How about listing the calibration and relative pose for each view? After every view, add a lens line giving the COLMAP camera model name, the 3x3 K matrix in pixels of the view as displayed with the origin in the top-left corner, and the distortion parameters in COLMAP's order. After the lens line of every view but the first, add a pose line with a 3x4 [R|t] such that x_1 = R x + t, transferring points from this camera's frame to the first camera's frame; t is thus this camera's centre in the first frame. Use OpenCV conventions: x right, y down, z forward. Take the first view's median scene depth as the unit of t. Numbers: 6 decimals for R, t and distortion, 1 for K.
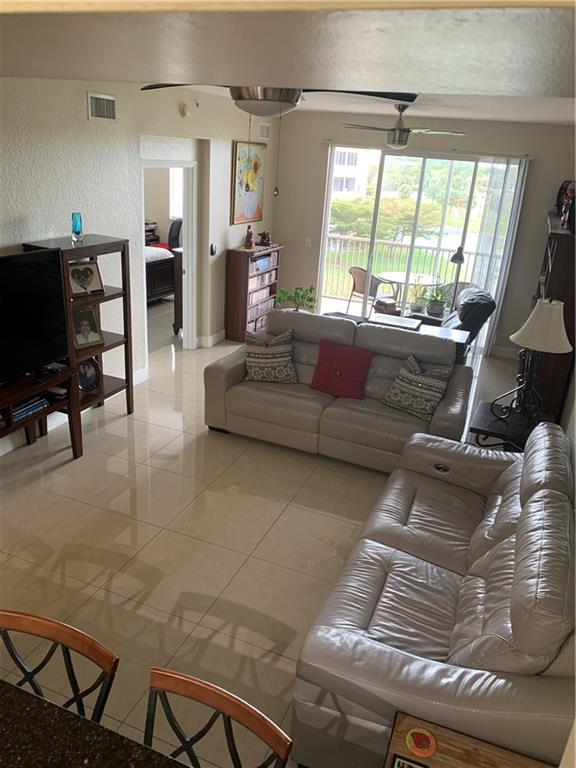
lens RADIAL K [[585.8, 0, 299.4], [0, 585.8, 369.1], [0, 0, 1]] dist [0.084625, -0.003839]
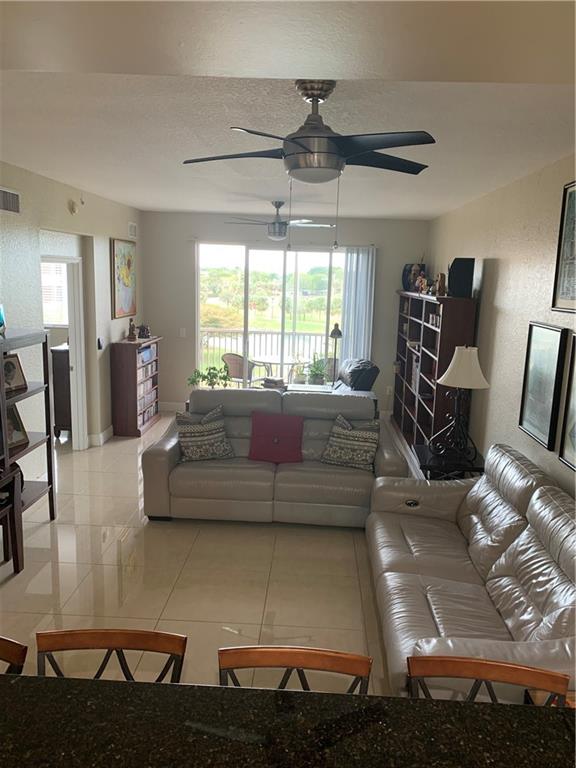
lens RADIAL K [[582.2, 0, 288.0], [0, 582.2, 384.0], [0, 0, 1]] dist [0.078569, -0.000047]
pose [[0.946397, -0.101532, 0.306634, -0.200744], [0.145462, 0.981570, -0.123939, 0.036509], [-0.288399, 0.161899, 0.943724, 0.004552]]
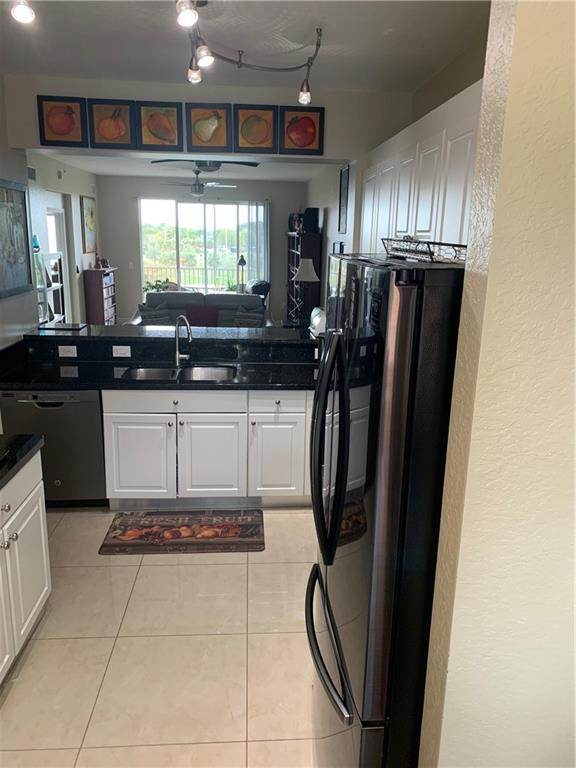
lens RADIAL K [[588.1, 0, 288.0], [0, 588.1, 384.0], [0, 0, 1]] dist [0.025475, 0.000729]
pose [[0.901940, -0.158235, 0.401828, -0.390590], [0.188746, 0.981320, -0.037226, 0.277264], [-0.388431, 0.109419, 0.914958, -0.599618]]
